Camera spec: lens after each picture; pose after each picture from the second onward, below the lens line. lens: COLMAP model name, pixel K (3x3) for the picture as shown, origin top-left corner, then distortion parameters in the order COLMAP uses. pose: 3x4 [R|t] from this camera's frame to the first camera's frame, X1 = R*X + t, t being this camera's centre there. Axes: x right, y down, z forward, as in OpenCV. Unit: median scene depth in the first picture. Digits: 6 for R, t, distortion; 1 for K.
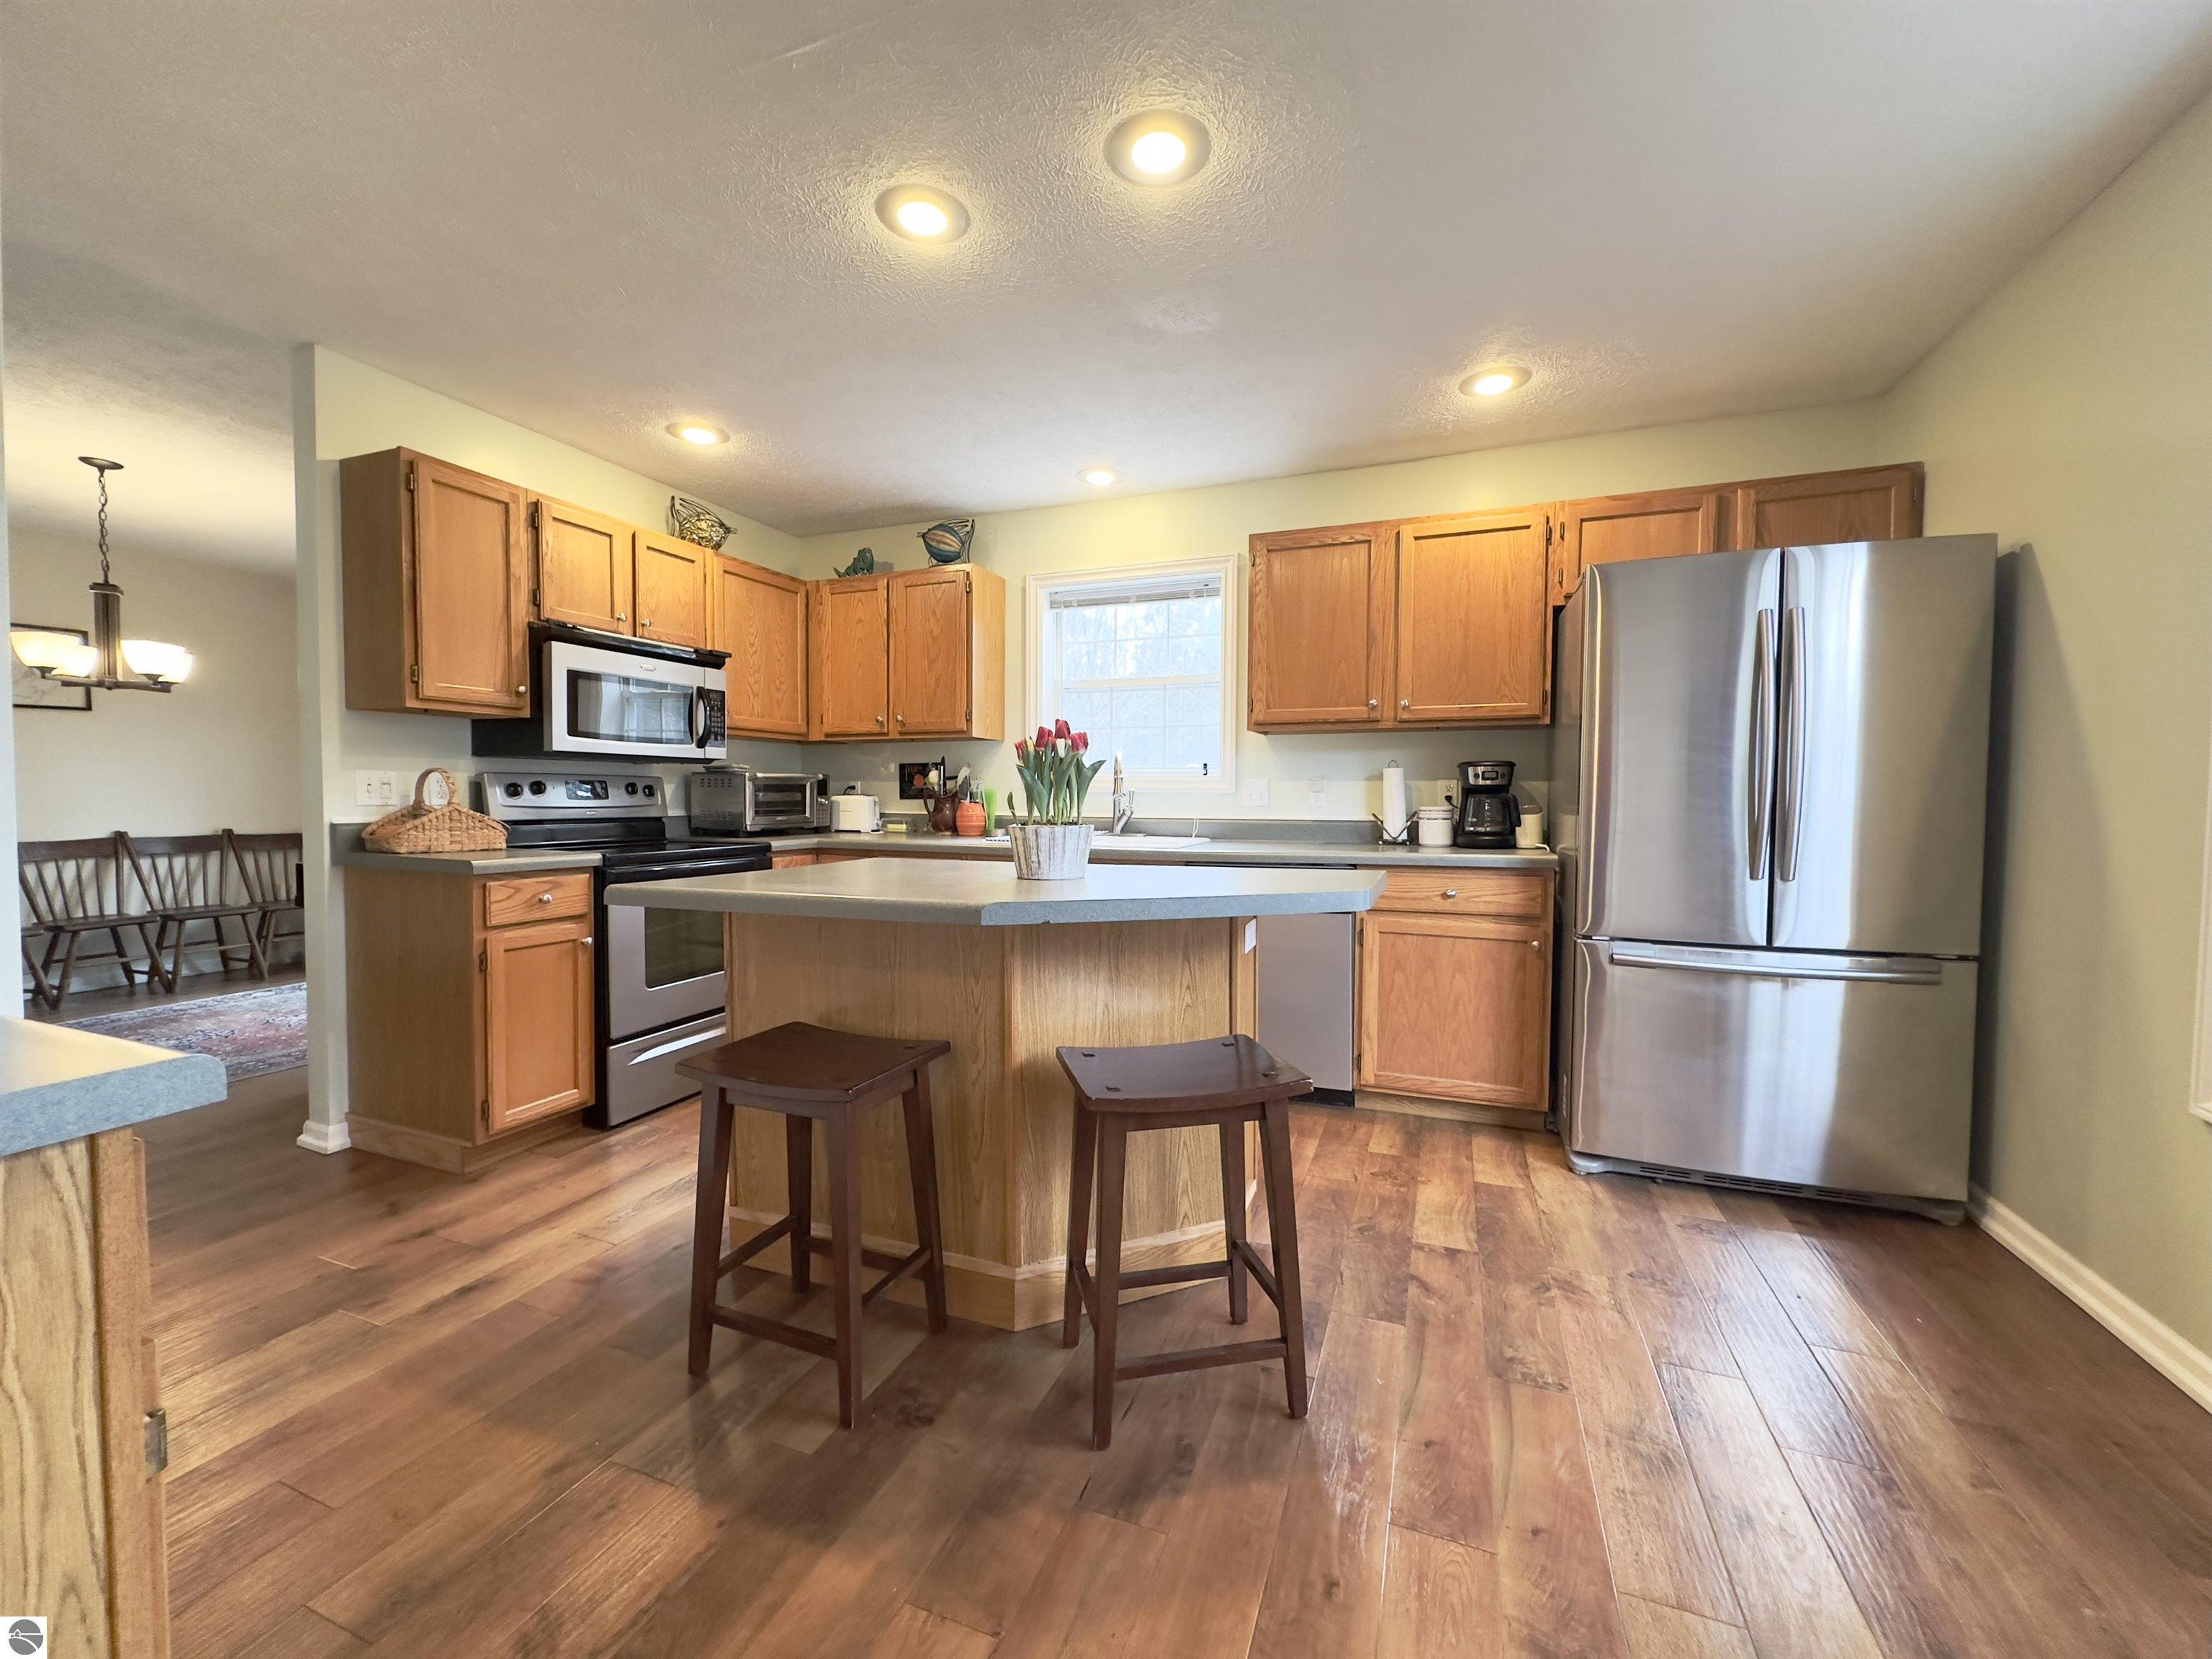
lens RADIAL K [[875.0, 0, 1103.7], [0, 875.0, 828.4], [0, 0, 1]] dist [-0.001728, 0.000113]
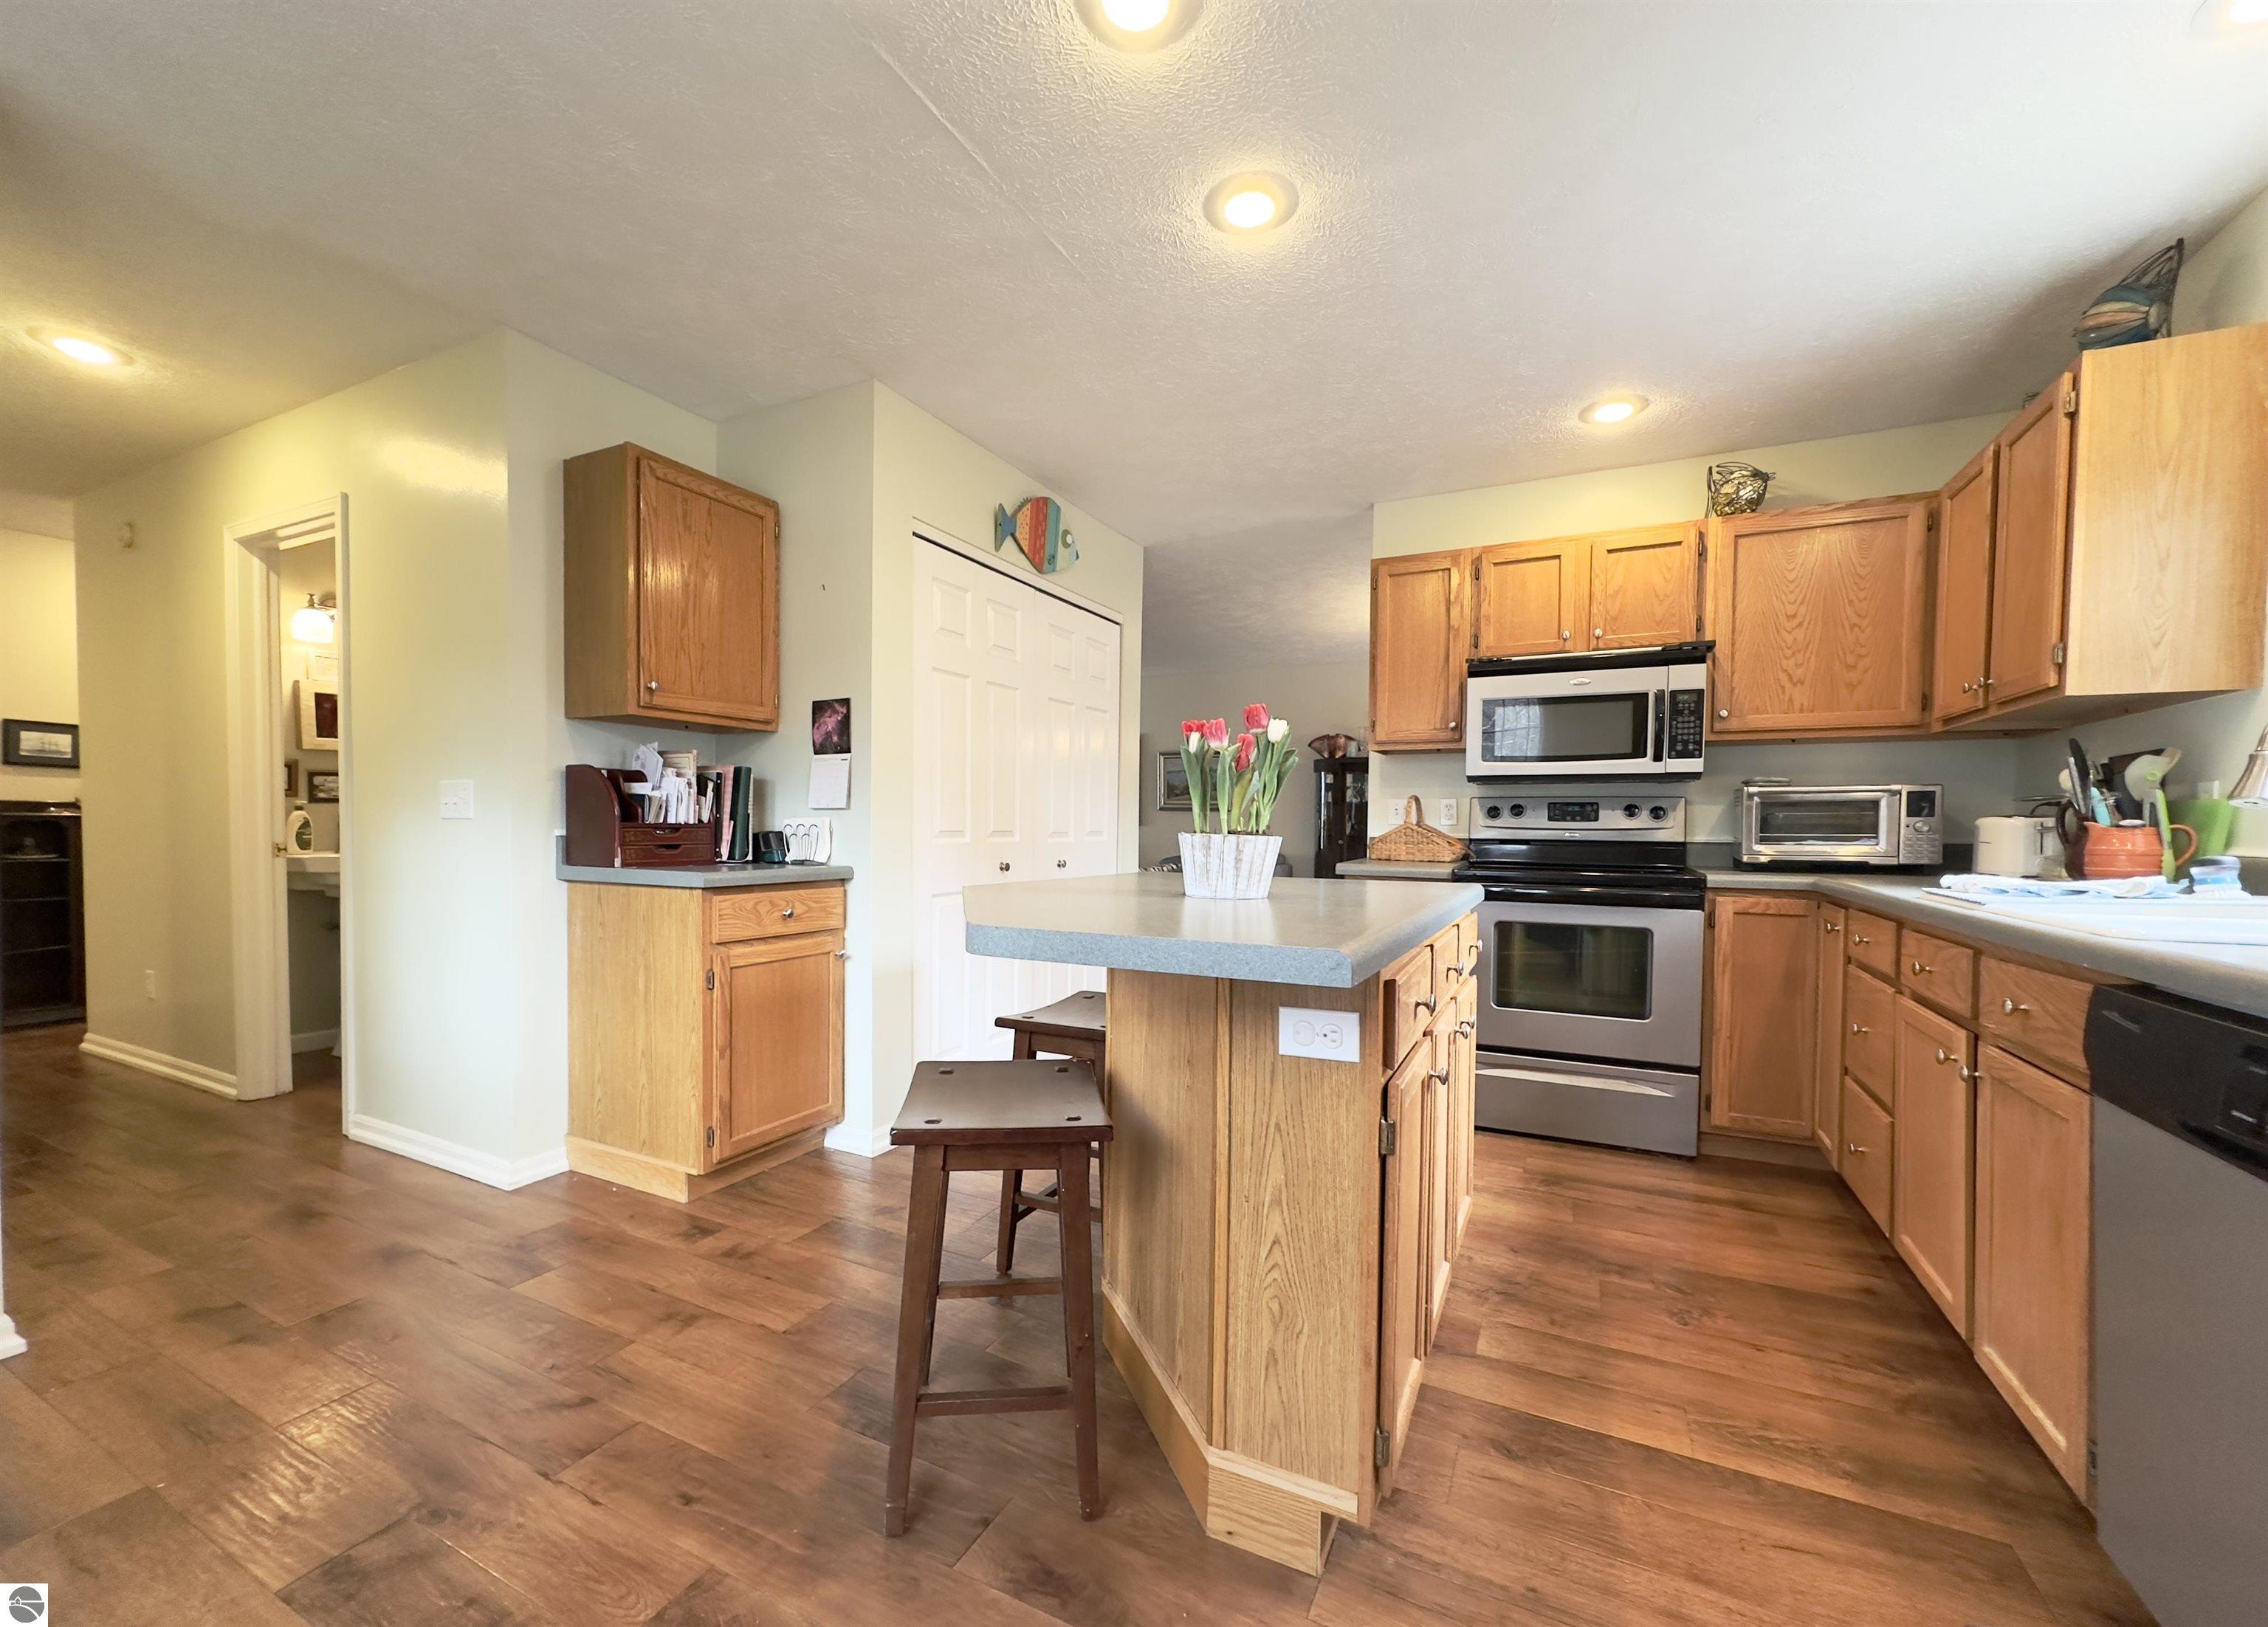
lens RADIAL K [[900.9, 0, 1129.9], [0, 900.9, 850.7], [0, 0, 1]] dist [-0.002476, -0.000135]
pose [[-0.085374, 0.025396, -0.996025, 0.598955], [-0.049222, 0.998347, 0.029675, -0.006534], [0.995132, 0.051559, -0.083982, 0.728145]]
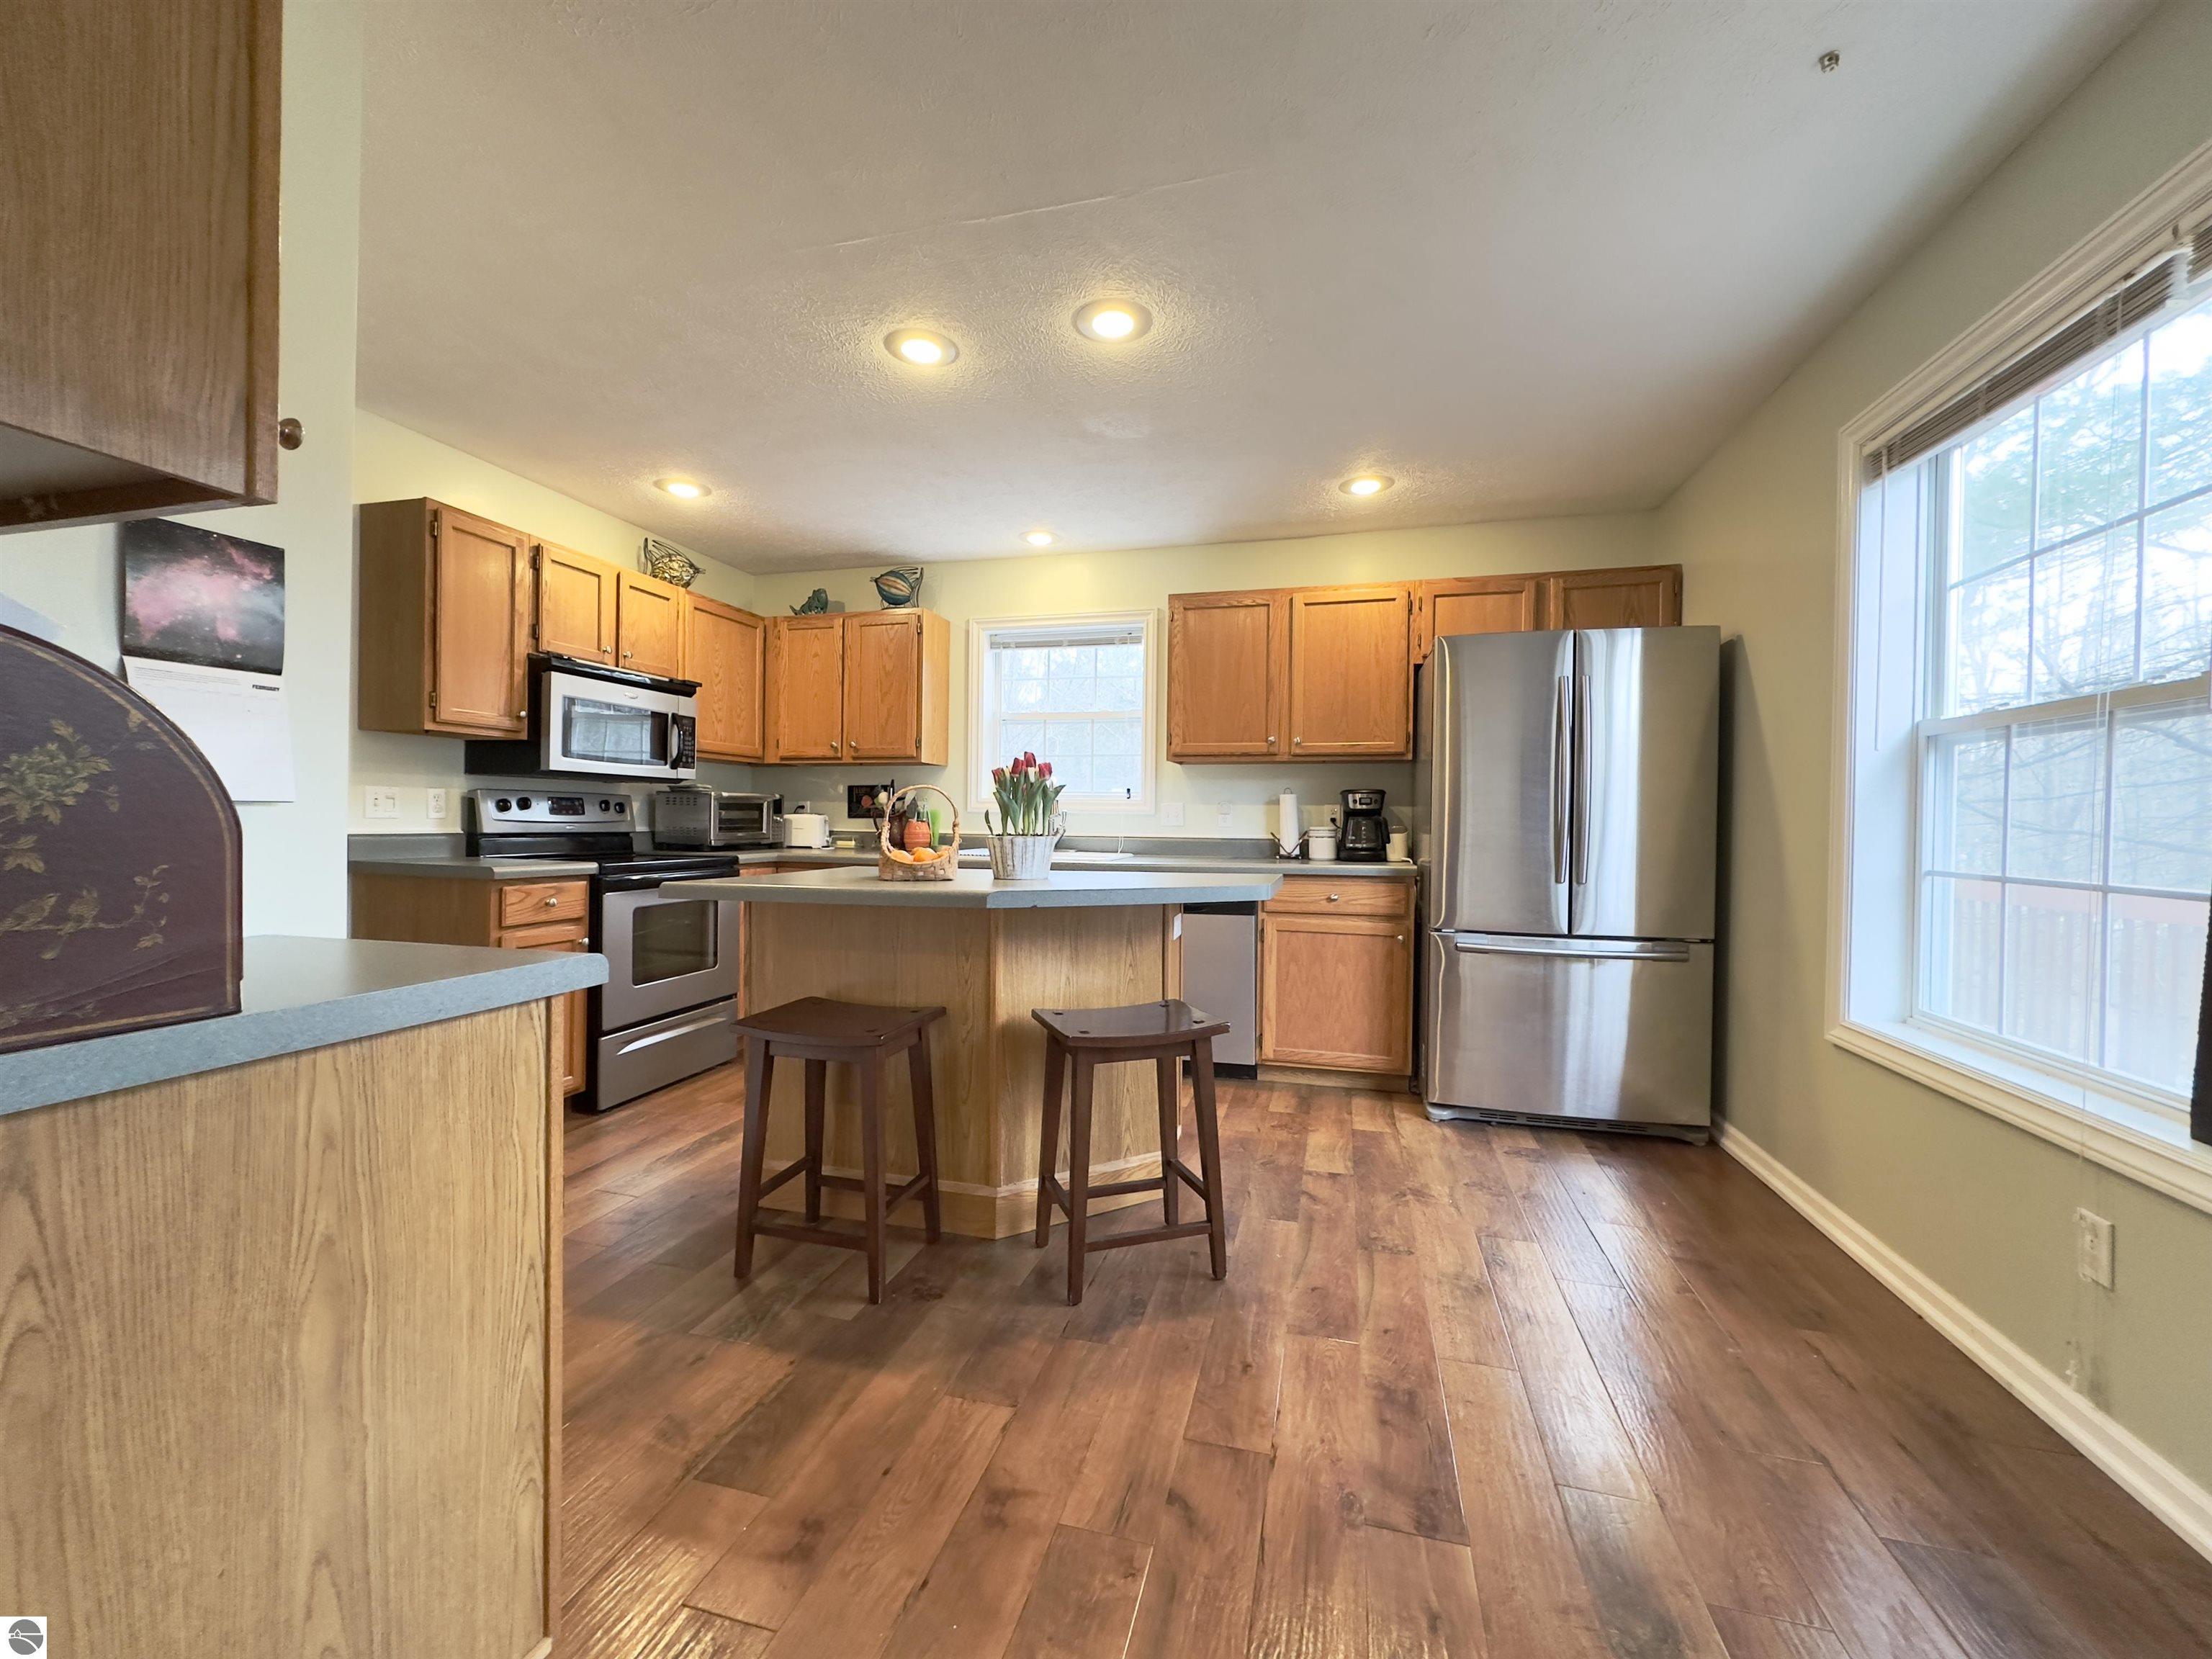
lens RADIAL K [[875.0, 0, 1104.1], [0, 875.0, 827.0], [0, 0, 1]] dist [-0.001728, 0.000113]
pose [[0.993800, 0.006969, 0.110962, -0.060445], [-0.003668, 0.999545, -0.029926, 0.014666], [-0.111120, 0.029333, 0.993374, -0.186617]]
